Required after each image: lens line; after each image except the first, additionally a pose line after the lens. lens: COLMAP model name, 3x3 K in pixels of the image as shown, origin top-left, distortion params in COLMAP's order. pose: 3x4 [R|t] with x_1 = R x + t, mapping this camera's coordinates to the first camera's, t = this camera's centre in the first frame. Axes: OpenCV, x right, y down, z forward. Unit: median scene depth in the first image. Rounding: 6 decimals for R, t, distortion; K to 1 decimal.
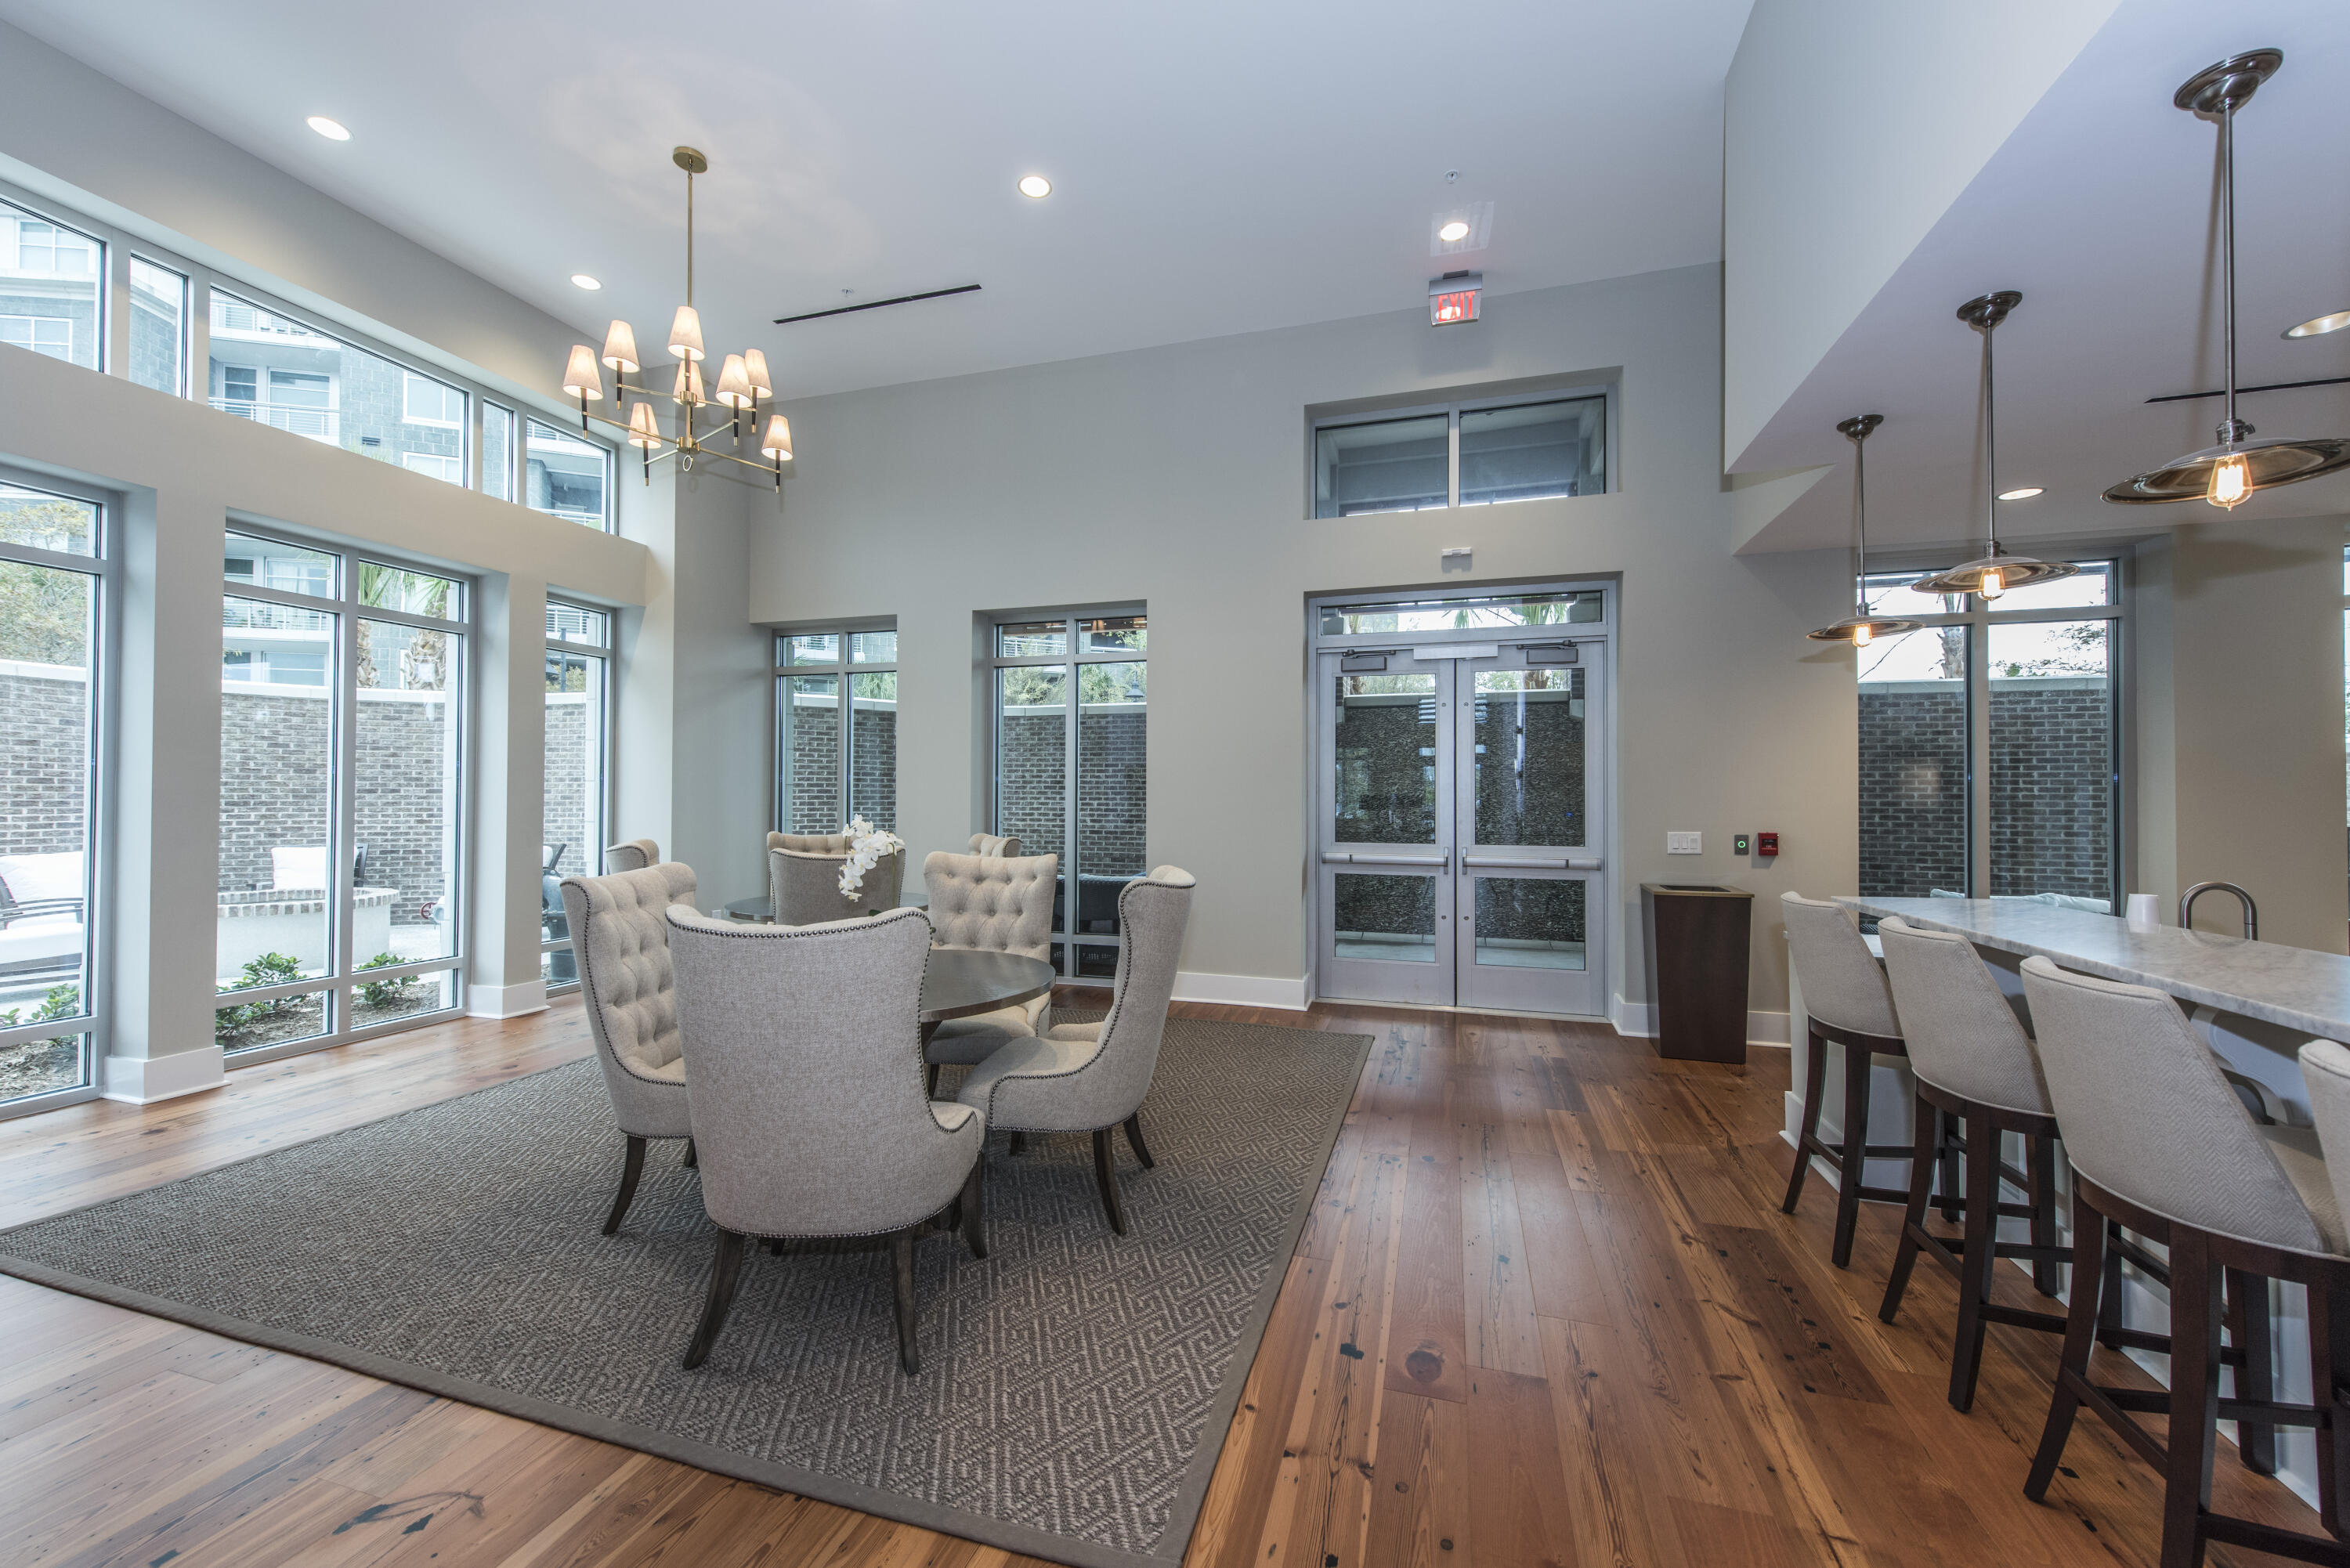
lens RADIAL K [[918.3, 0, 1165.1], [0, 918.3, 793.9], [0, 0, 1]] dist [-0.003707, -0.000386]
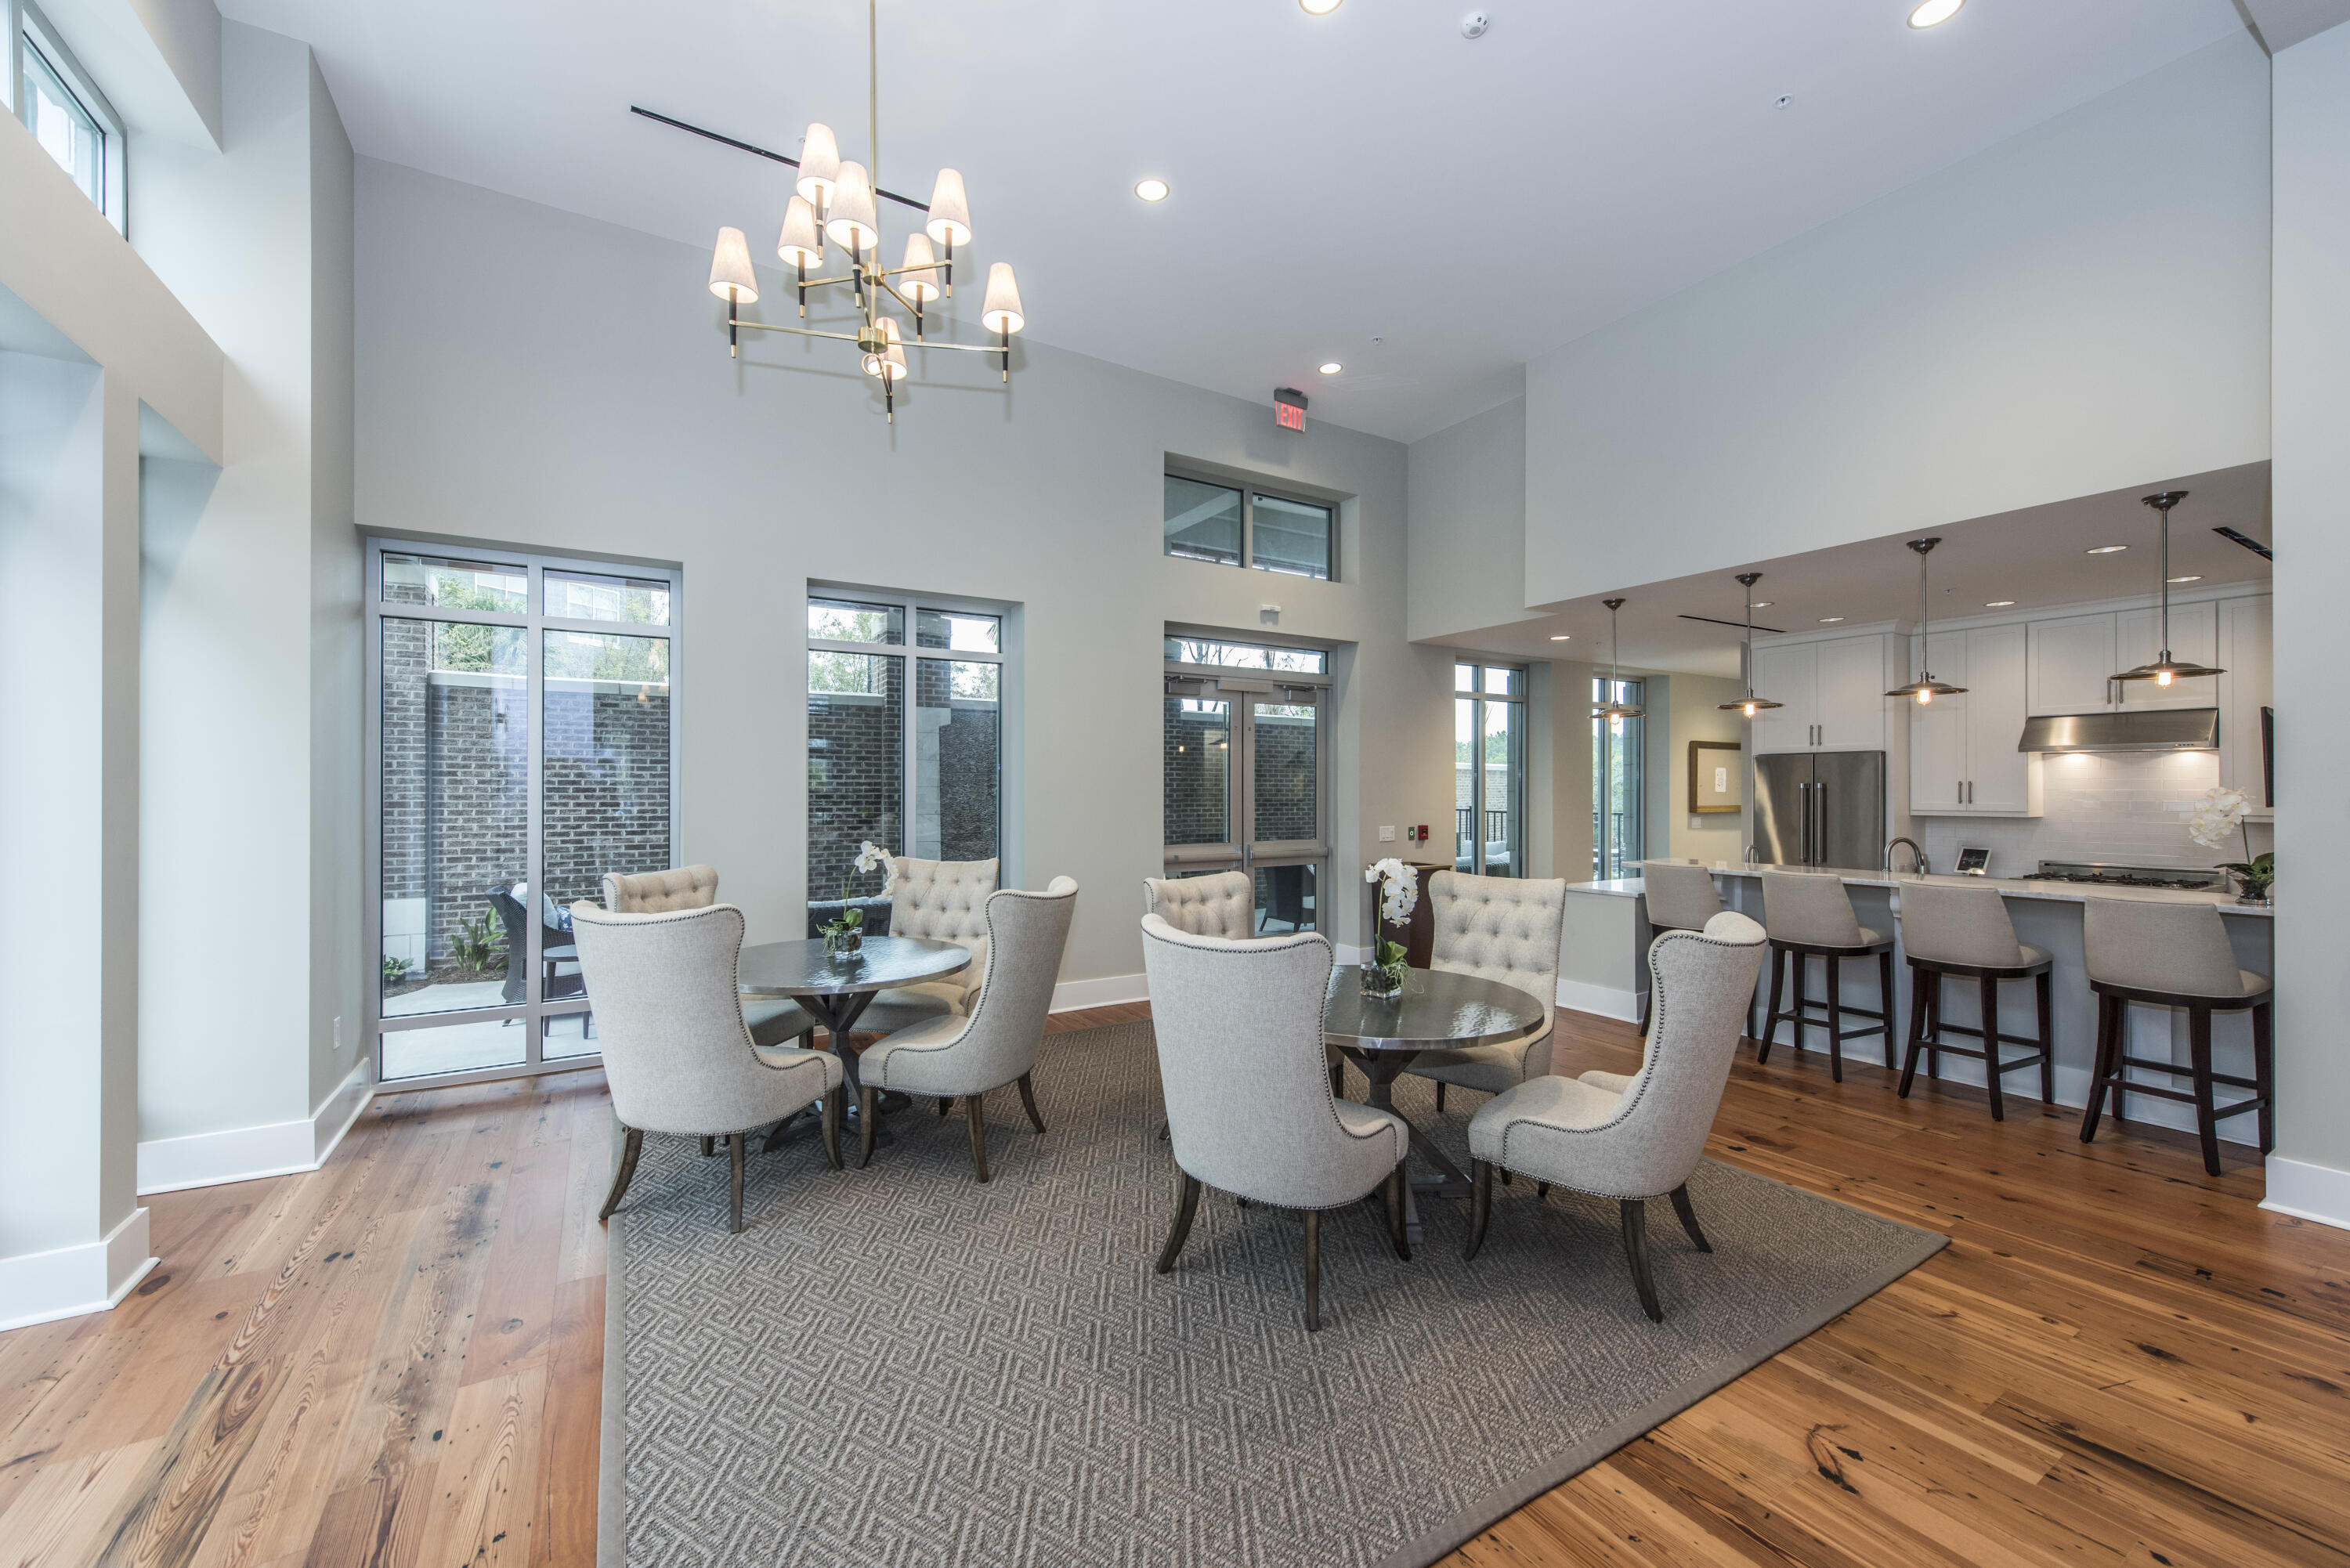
lens RADIAL K [[925.4, 0, 1180.1], [0, 925.4, 783.3], [0, 0, 1]] dist [0.008498, -0.002634]
pose [[0.651340, 0.011605, 0.758697, -0.716969], [-0.007097, 0.999932, -0.009202, -0.013200], [-0.758753, 0.000610, 0.651379, 0.273621]]
